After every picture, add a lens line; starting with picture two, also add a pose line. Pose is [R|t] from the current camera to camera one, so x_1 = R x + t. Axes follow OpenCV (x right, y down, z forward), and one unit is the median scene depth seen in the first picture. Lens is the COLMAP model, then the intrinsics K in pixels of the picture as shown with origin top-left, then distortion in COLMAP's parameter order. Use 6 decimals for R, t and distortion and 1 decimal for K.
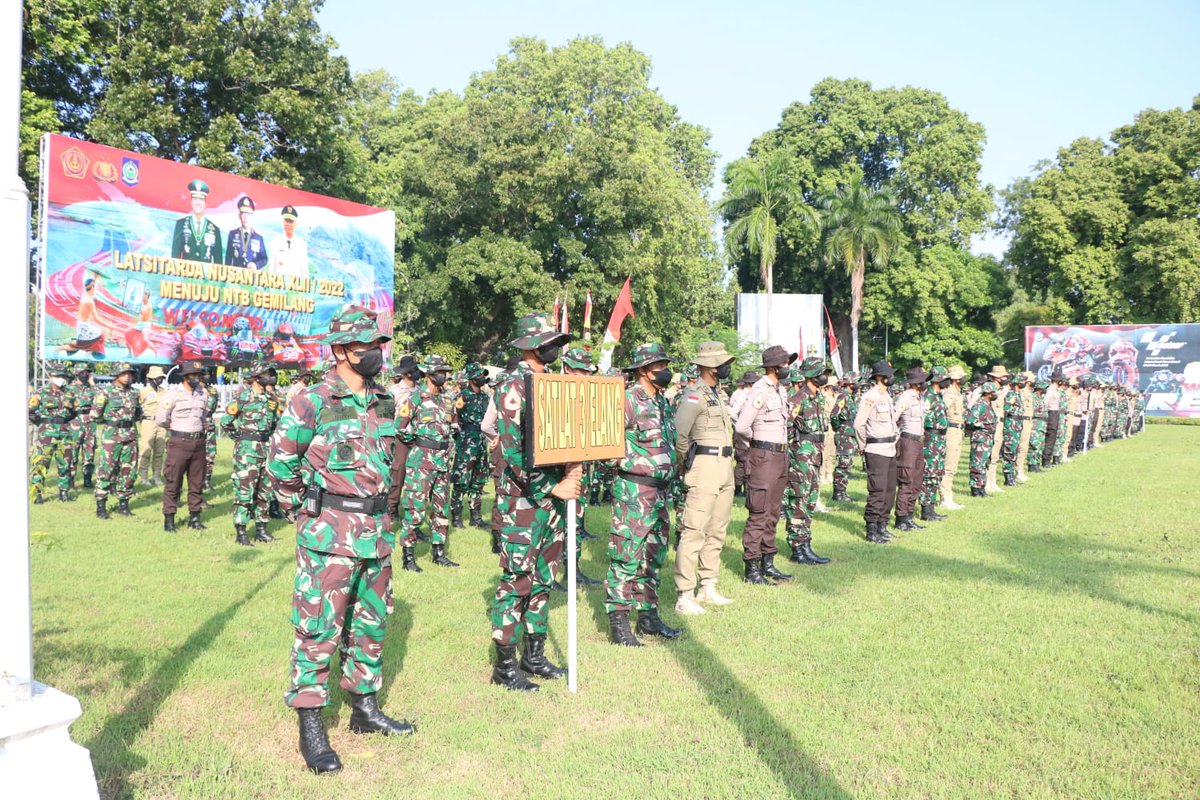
lens RADIAL K [[1004.3, 0, 600.0], [0, 1004.3, 400.0], [0, 0, 1]] dist [-0.173200, 0.155760]
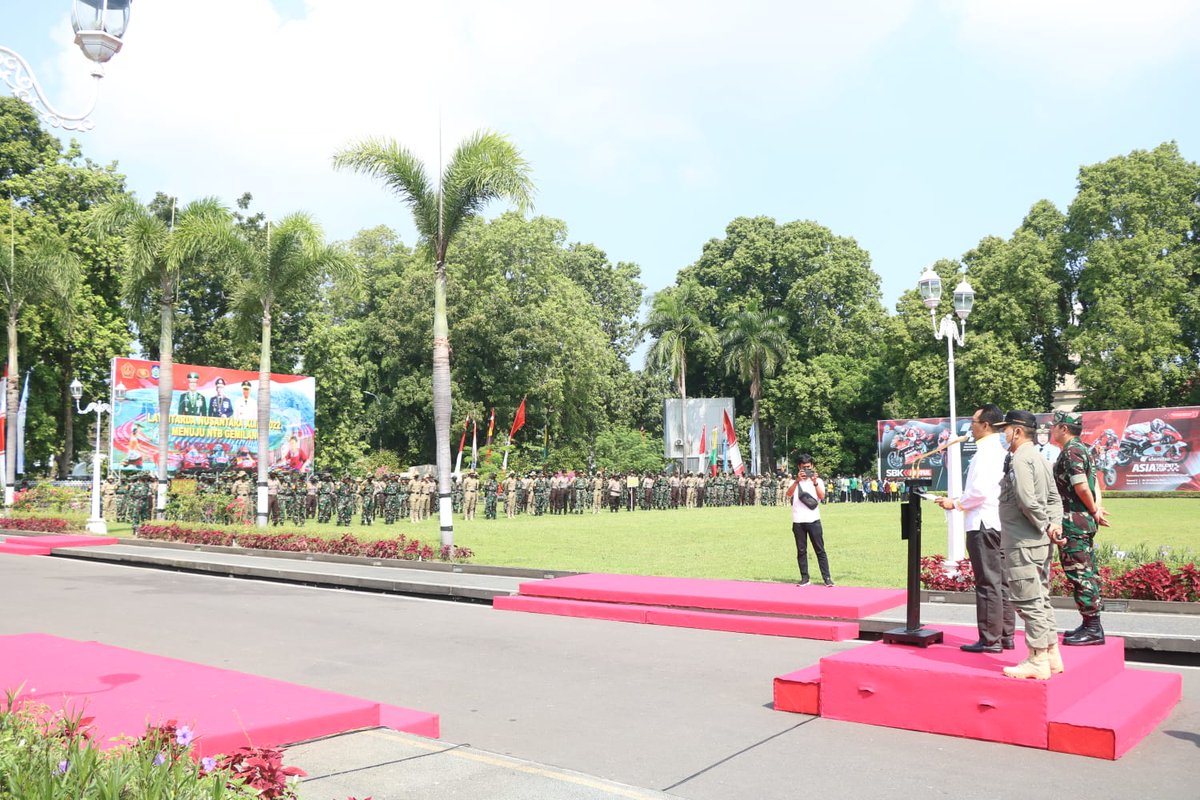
lens RADIAL K [[1069.0, 0, 600.0], [0, 1069.0, 400.0], [0, 0, 1]] dist [-0.095799, 0.011790]
pose [[0.994724, -0.026313, -0.099151, 0.510801], [0.017970, 0.996294, -0.084116, 0.011362], [0.100997, 0.081890, 0.991511, -0.837082]]
